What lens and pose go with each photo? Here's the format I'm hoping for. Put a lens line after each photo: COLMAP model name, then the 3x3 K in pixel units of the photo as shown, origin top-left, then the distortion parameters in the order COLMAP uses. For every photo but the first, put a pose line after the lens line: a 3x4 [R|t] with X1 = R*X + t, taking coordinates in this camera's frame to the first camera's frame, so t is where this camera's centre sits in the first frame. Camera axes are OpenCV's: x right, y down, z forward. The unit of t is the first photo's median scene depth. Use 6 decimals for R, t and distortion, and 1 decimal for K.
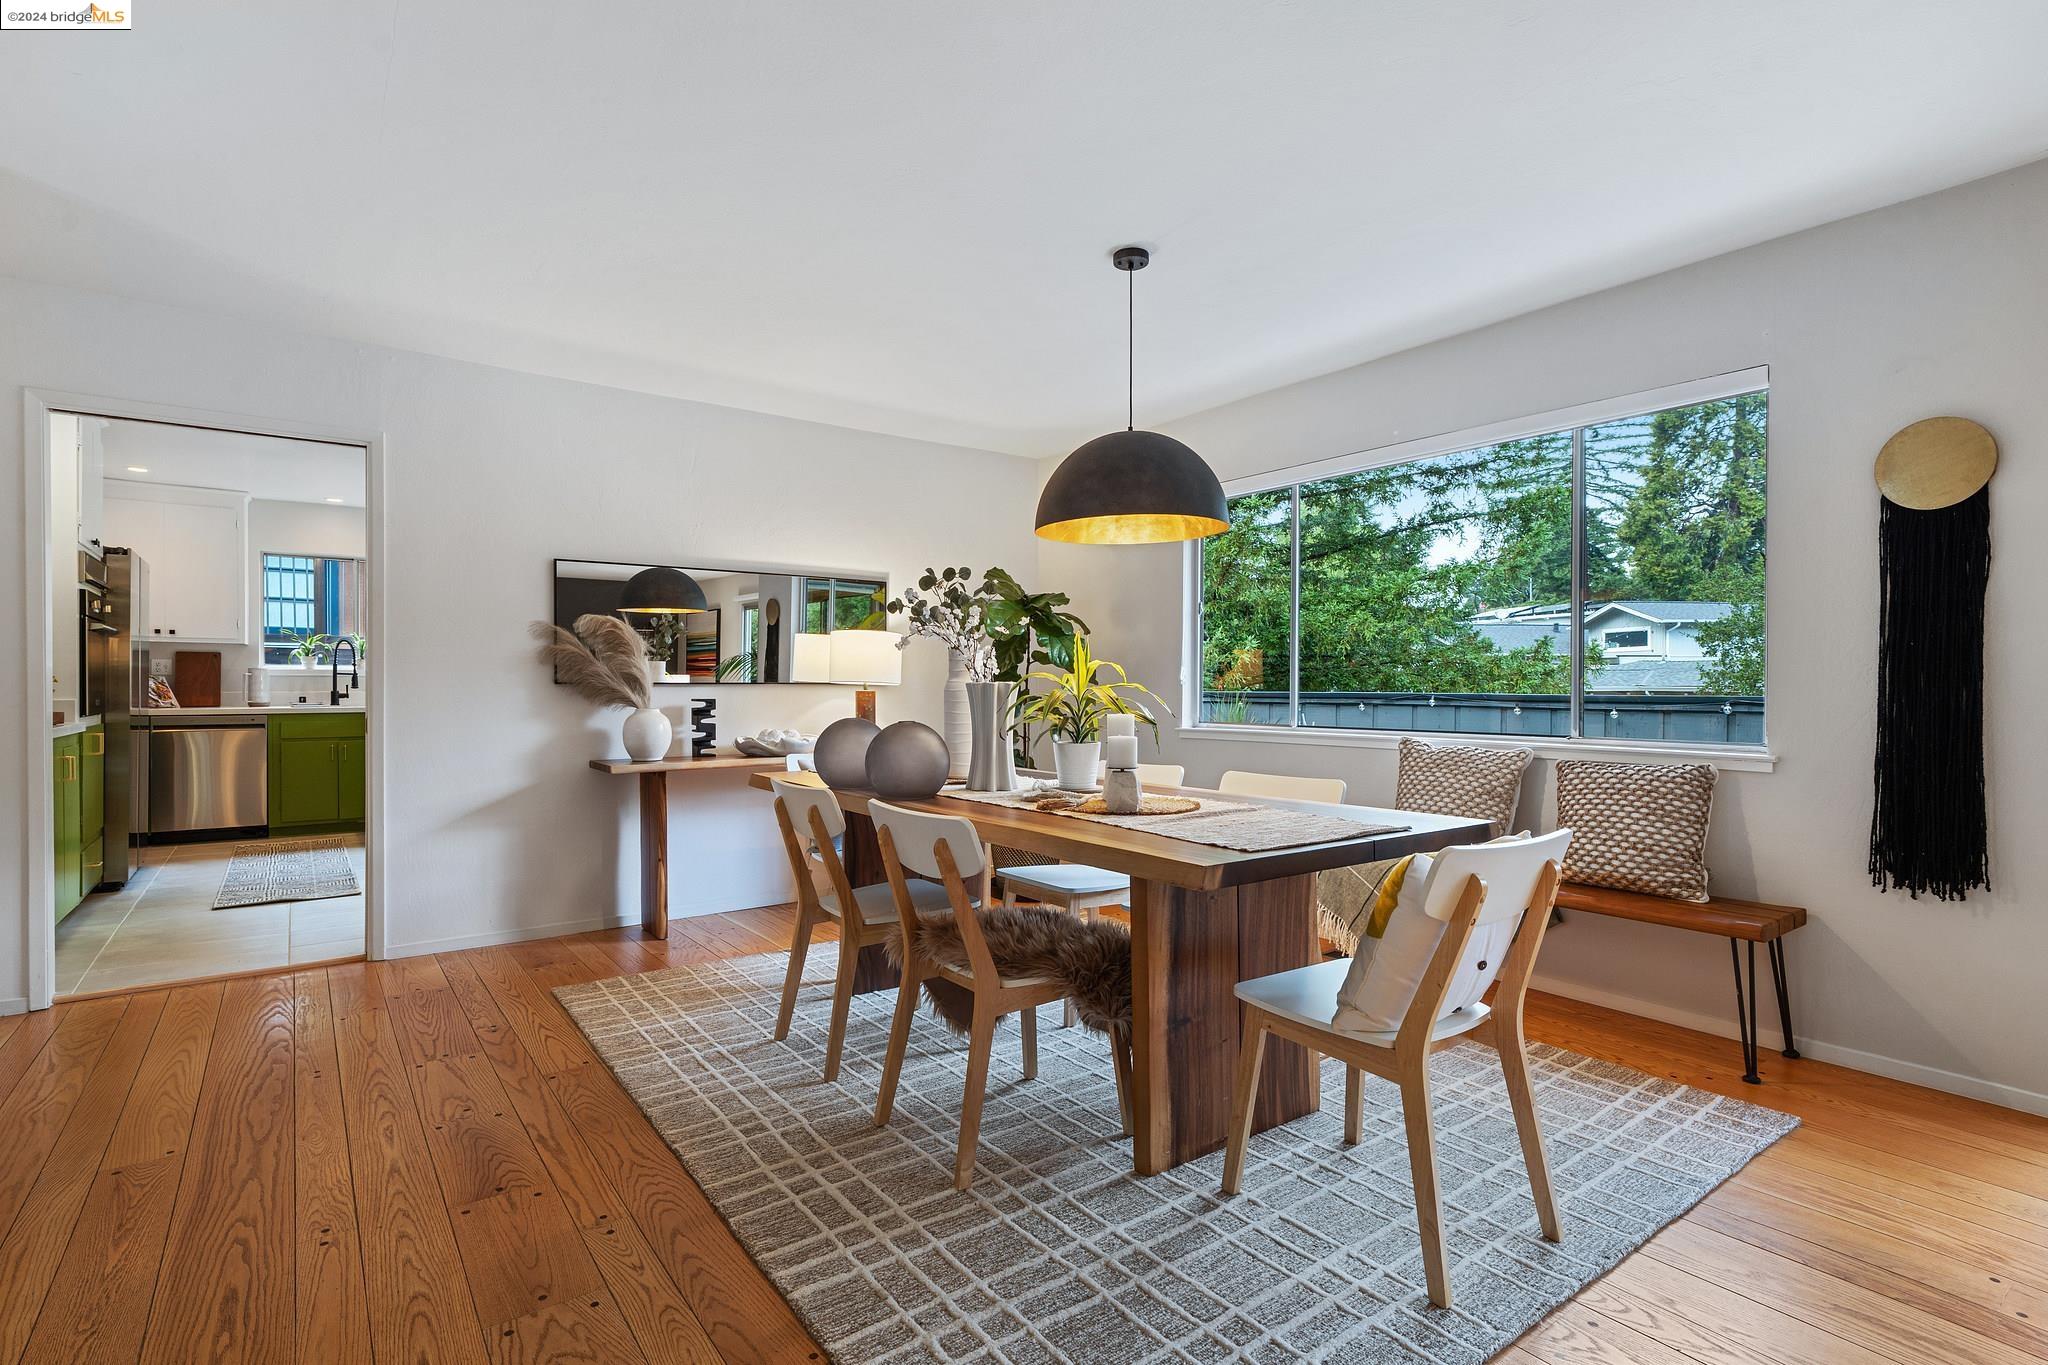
lens RADIAL K [[1001.7, 0, 1024.0], [0, 1001.7, 682.5], [0, 0, 1]] dist [-0.000318, 0.000110]
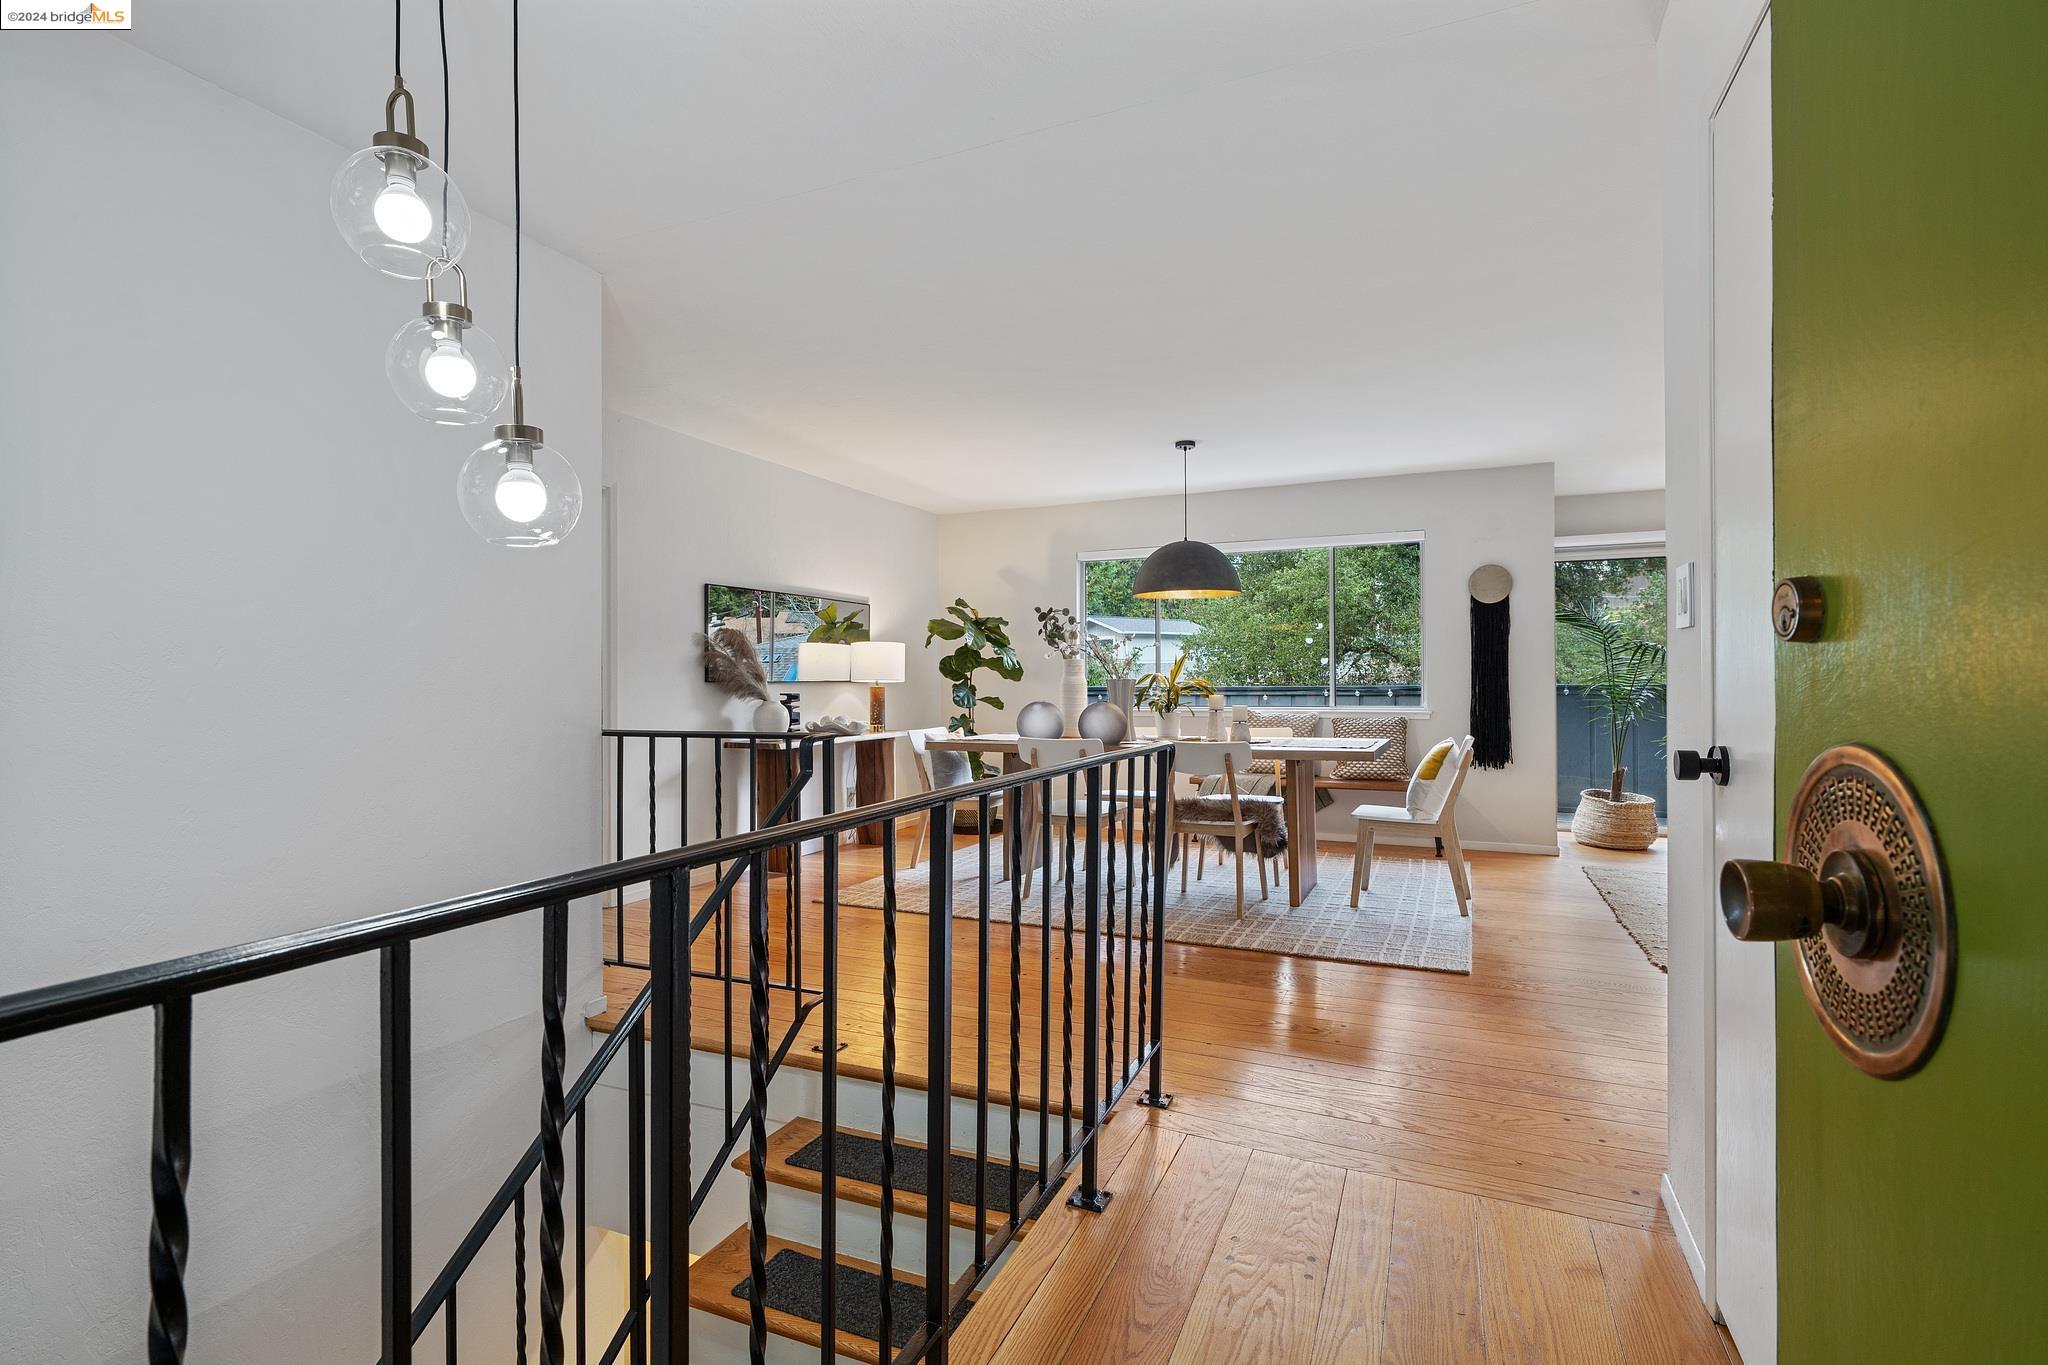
lens RADIAL K [[1001.7, 0, 1024.0], [0, 1001.7, 682.5], [0, 0, 1]] dist [-0.000318, 0.000110]
pose [[0.863580, -0.005670, 0.504180, -1.058882], [0.005287, 0.999984, 0.002189, 0.001284], [-0.504184, 0.000776, 0.863596, -0.415144]]
